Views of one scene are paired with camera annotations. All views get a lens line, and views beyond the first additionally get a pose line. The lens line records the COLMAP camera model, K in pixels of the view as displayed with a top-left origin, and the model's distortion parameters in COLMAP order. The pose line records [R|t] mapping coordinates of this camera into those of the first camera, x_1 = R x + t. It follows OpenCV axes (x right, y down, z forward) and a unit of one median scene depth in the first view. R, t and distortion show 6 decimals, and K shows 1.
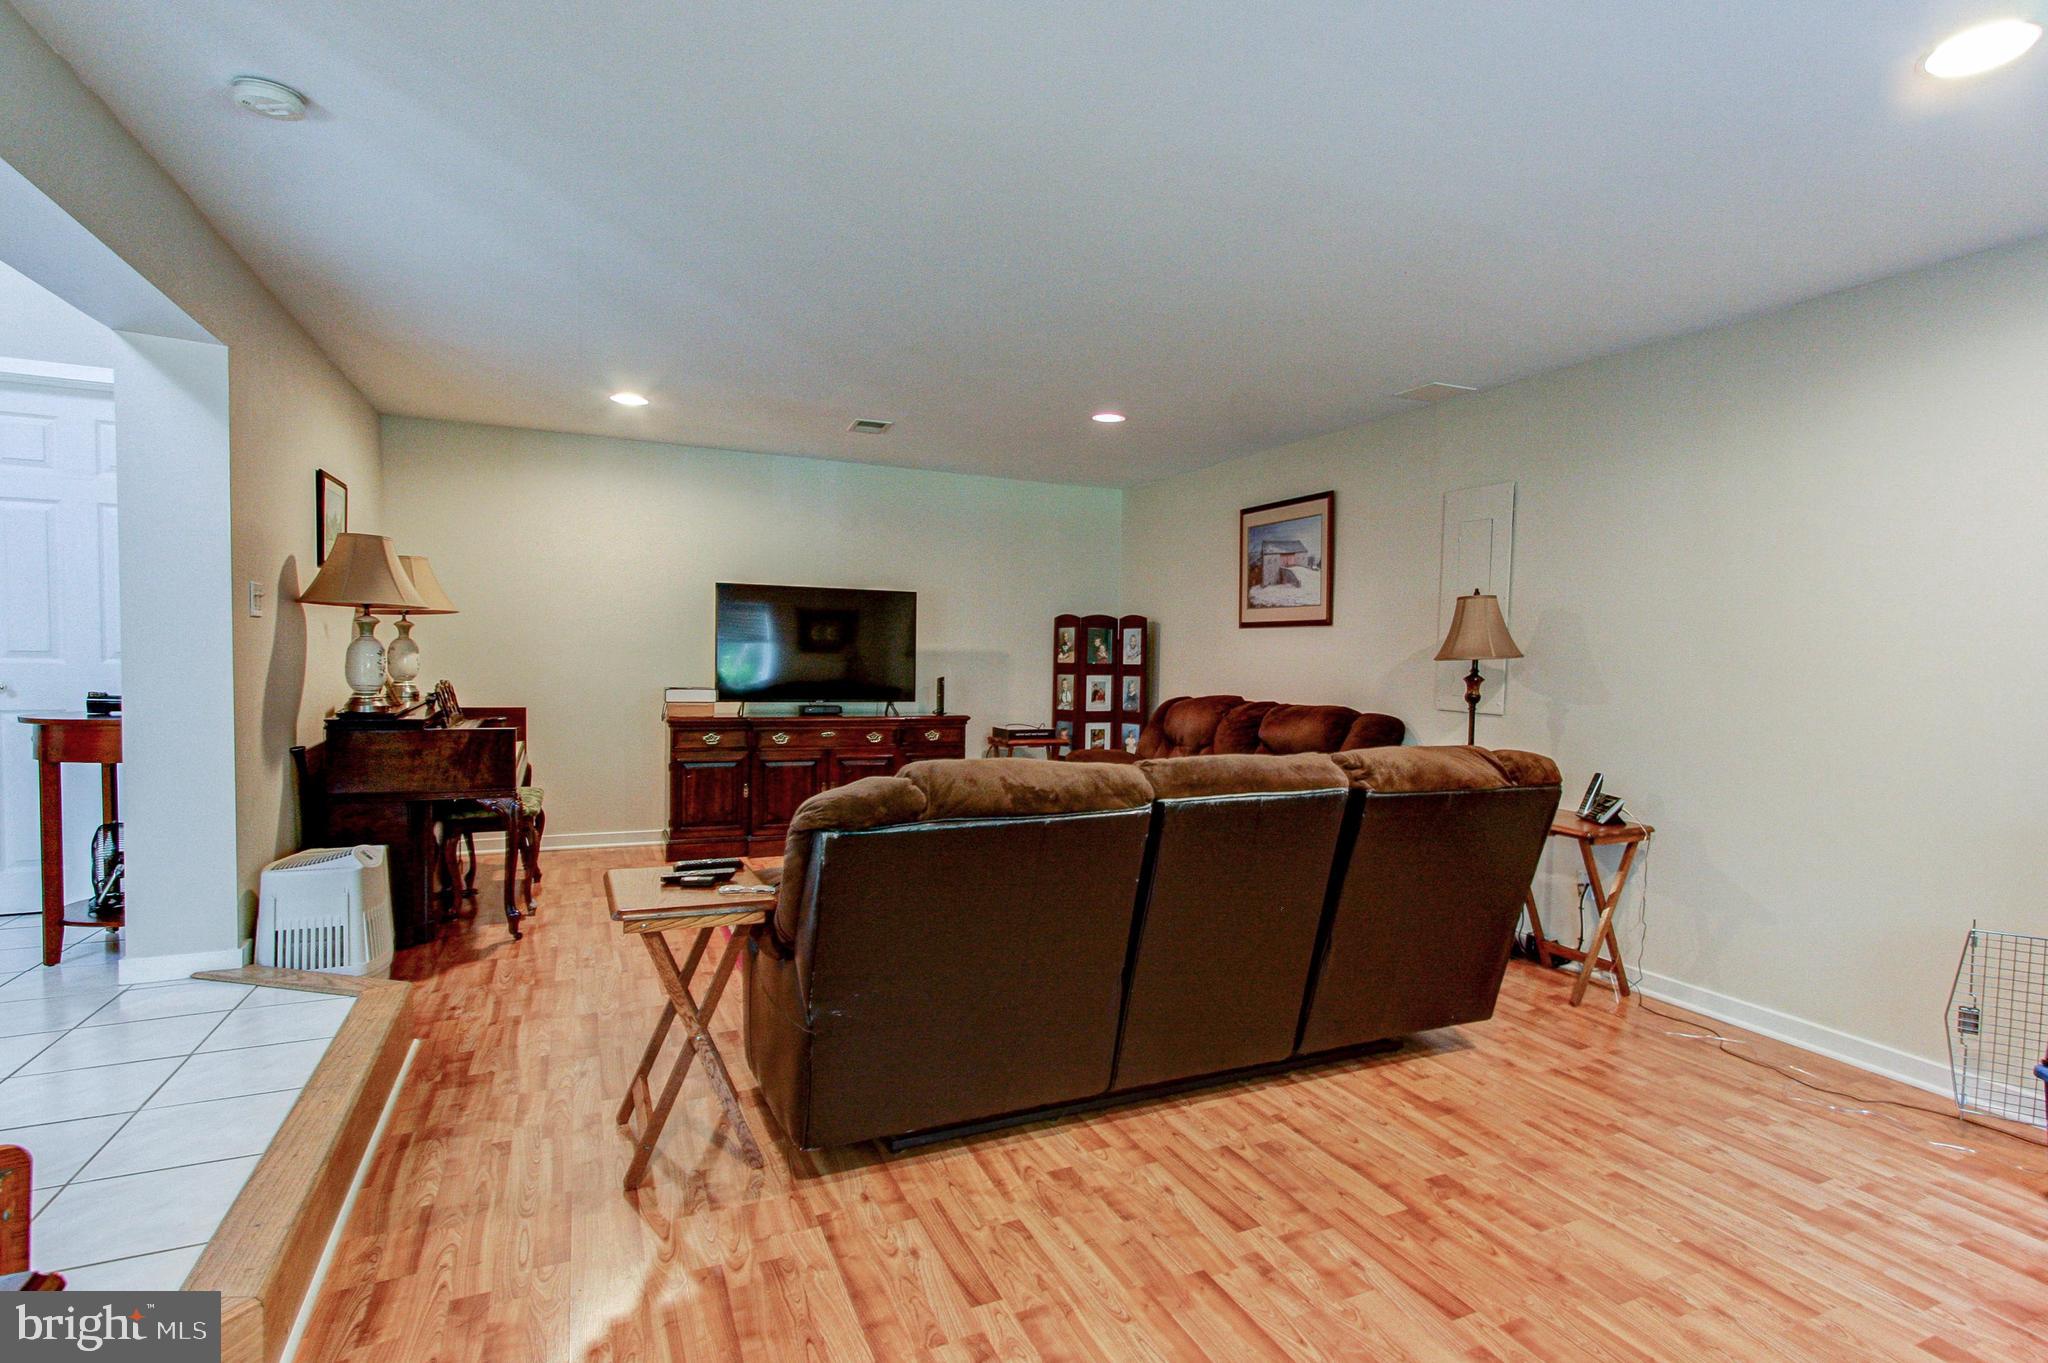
lens RADIAL K [[1038.8, 0, 1085.6], [0, 1038.8, 695.3], [0, 0, 1]] dist [0.000228, 0.000265]
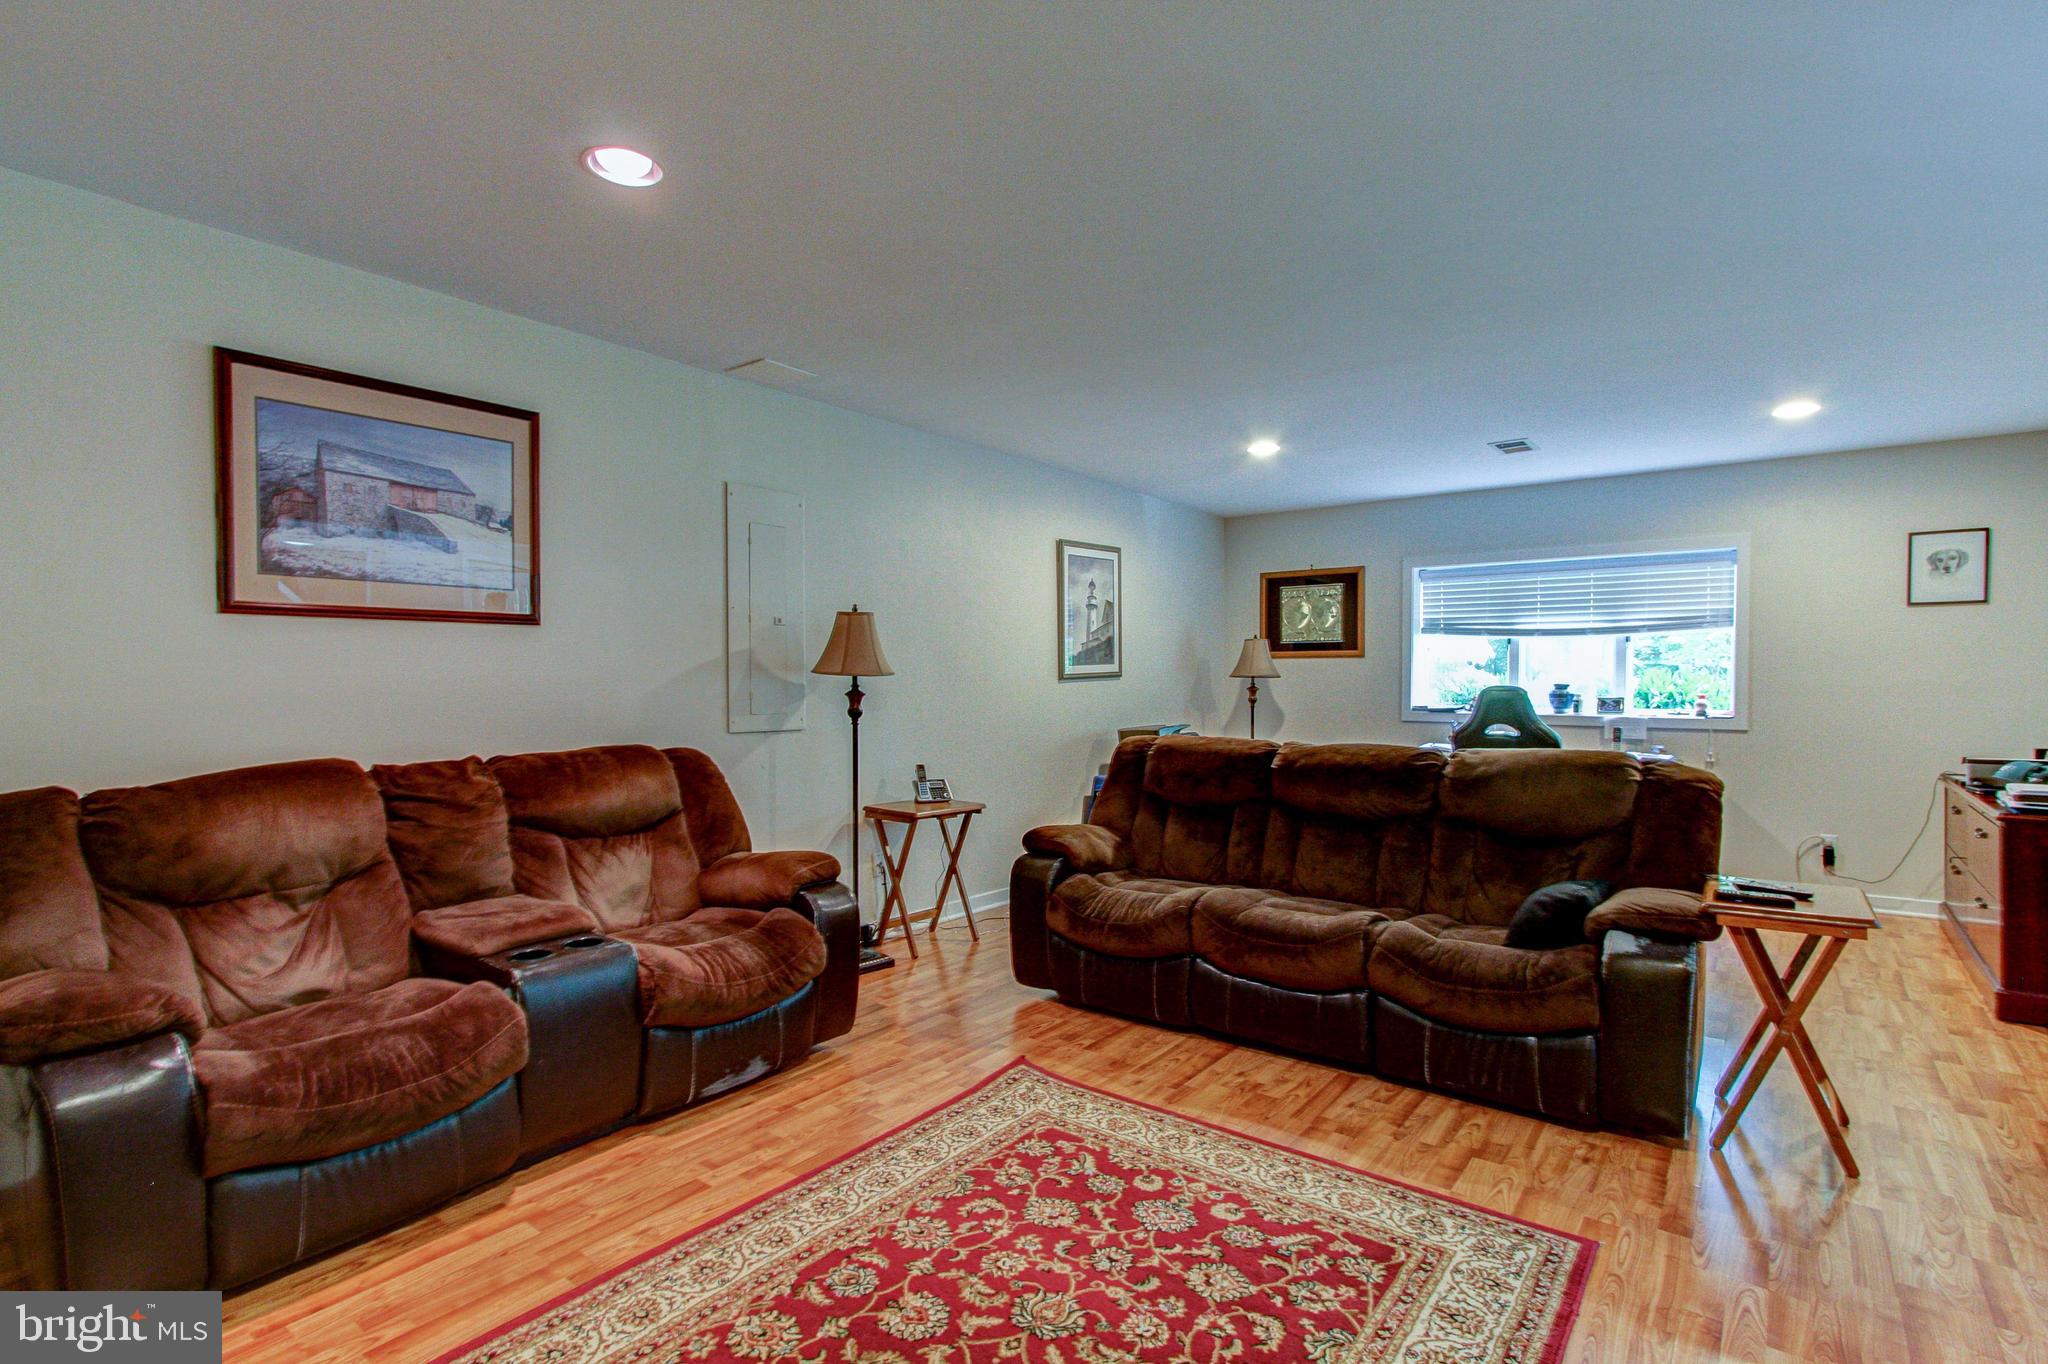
lens RADIAL K [[973.9, 0, 1026.5], [0, 973.9, 703.8], [0, 0, 1]] dist [-0.001598, 0.000379]
pose [[-0.439441, -0.047572, 0.897011, -0.384307], [0.024957, 0.997565, 0.065131, -0.044855], [-0.897925, 0.051008, -0.437183, 0.883049]]
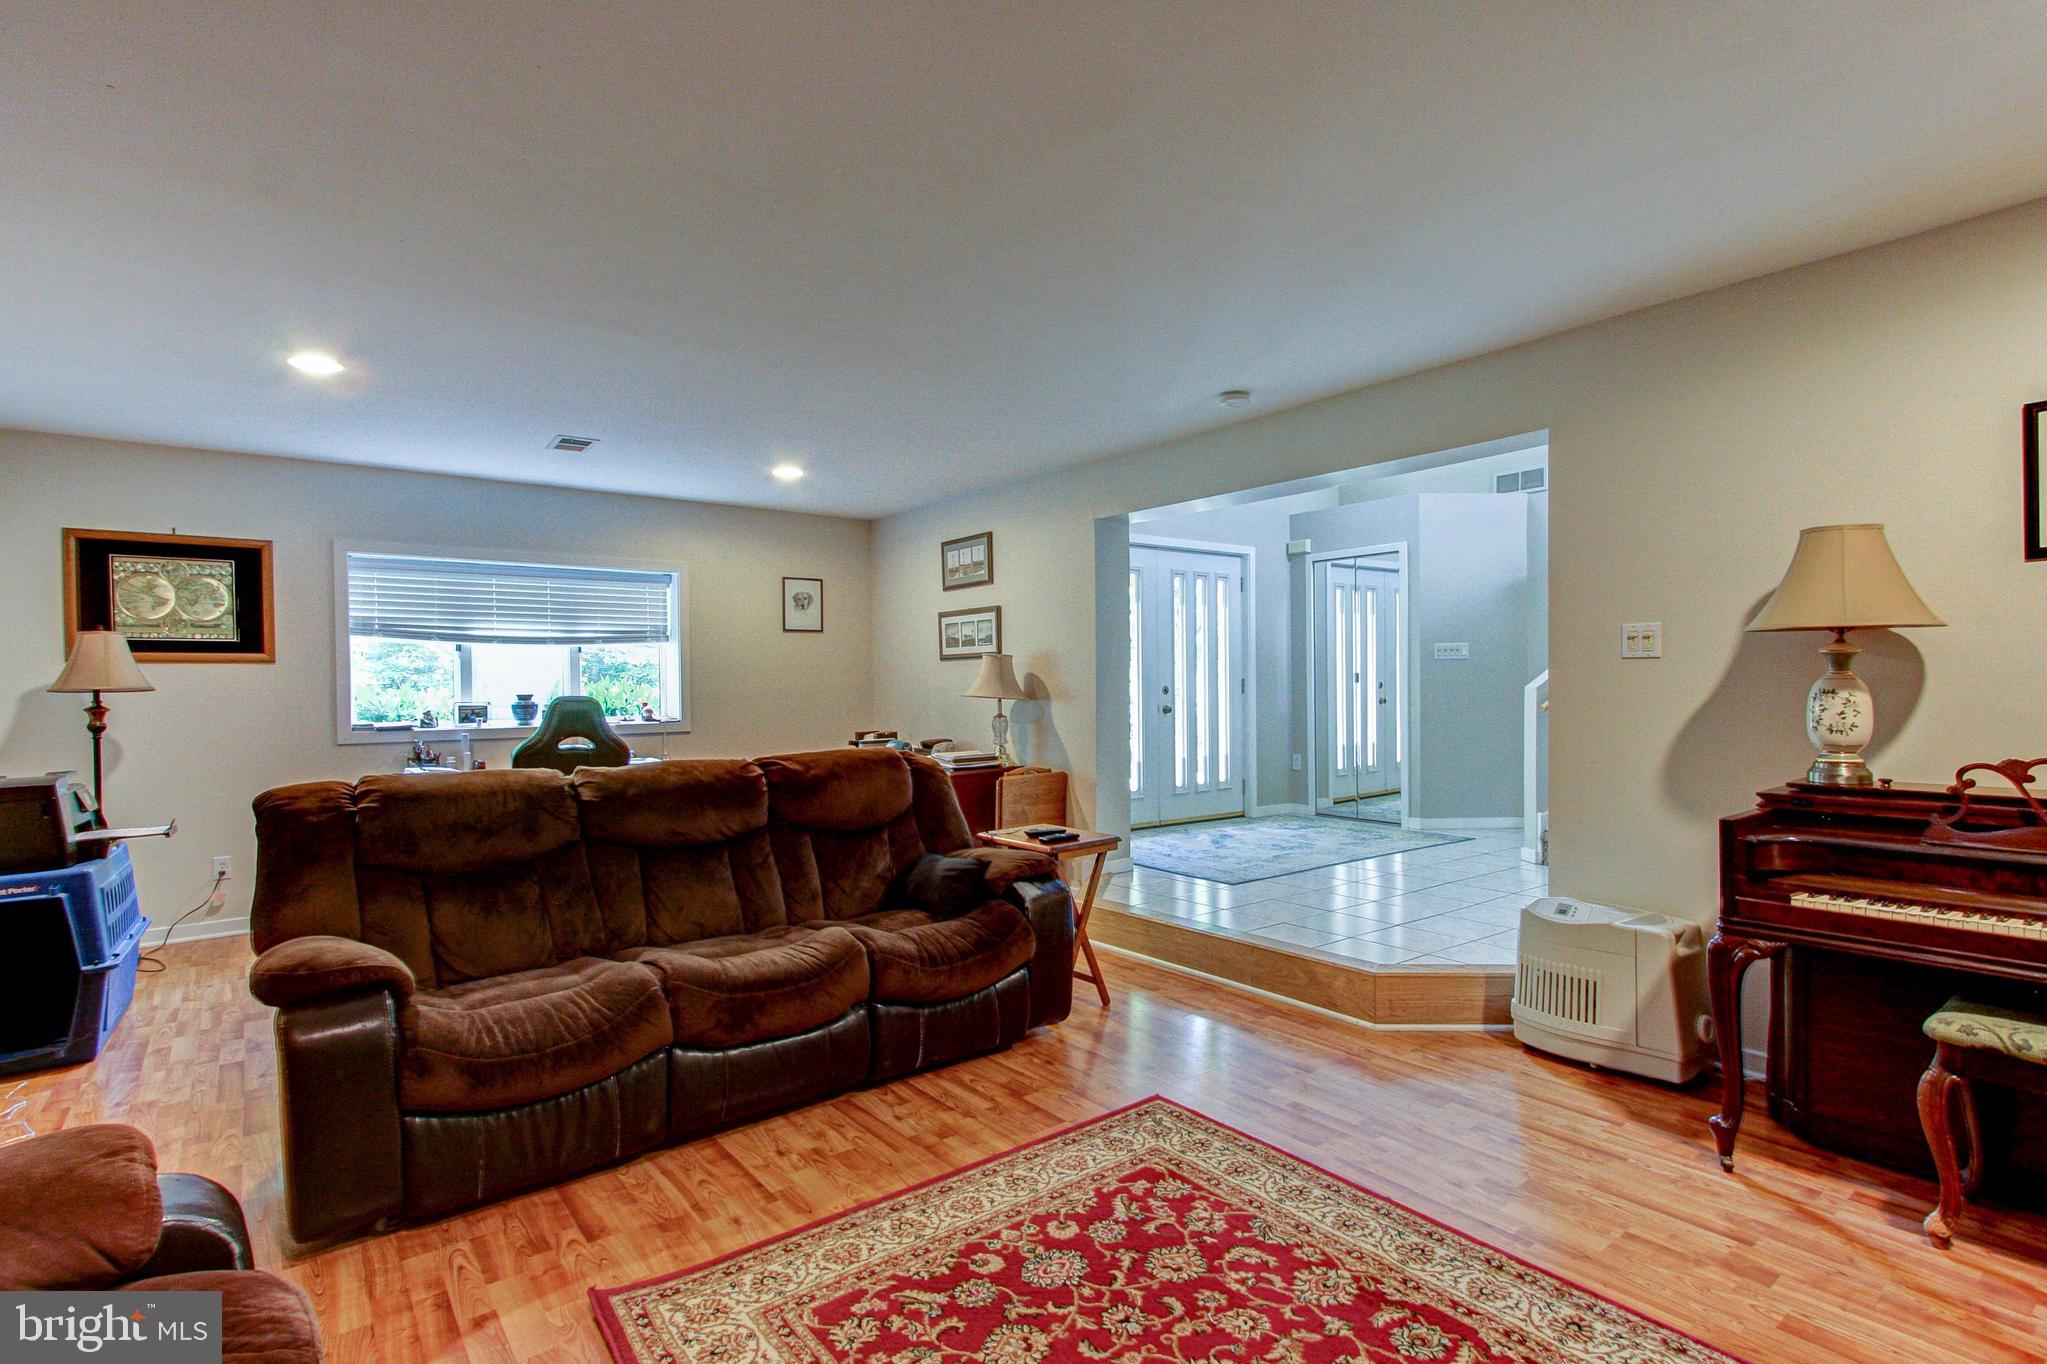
lens RADIAL K [[991.1, 0, 1034.7], [0, 991.1, 690.0], [0, 0, 1]] dist [-0.003255, -0.000284]
pose [[-0.979384, -0.011257, -0.201693, -0.021444], [-0.019898, 0.998966, 0.040870, -0.040461], [0.201025, 0.044041, -0.978596, 1.005773]]
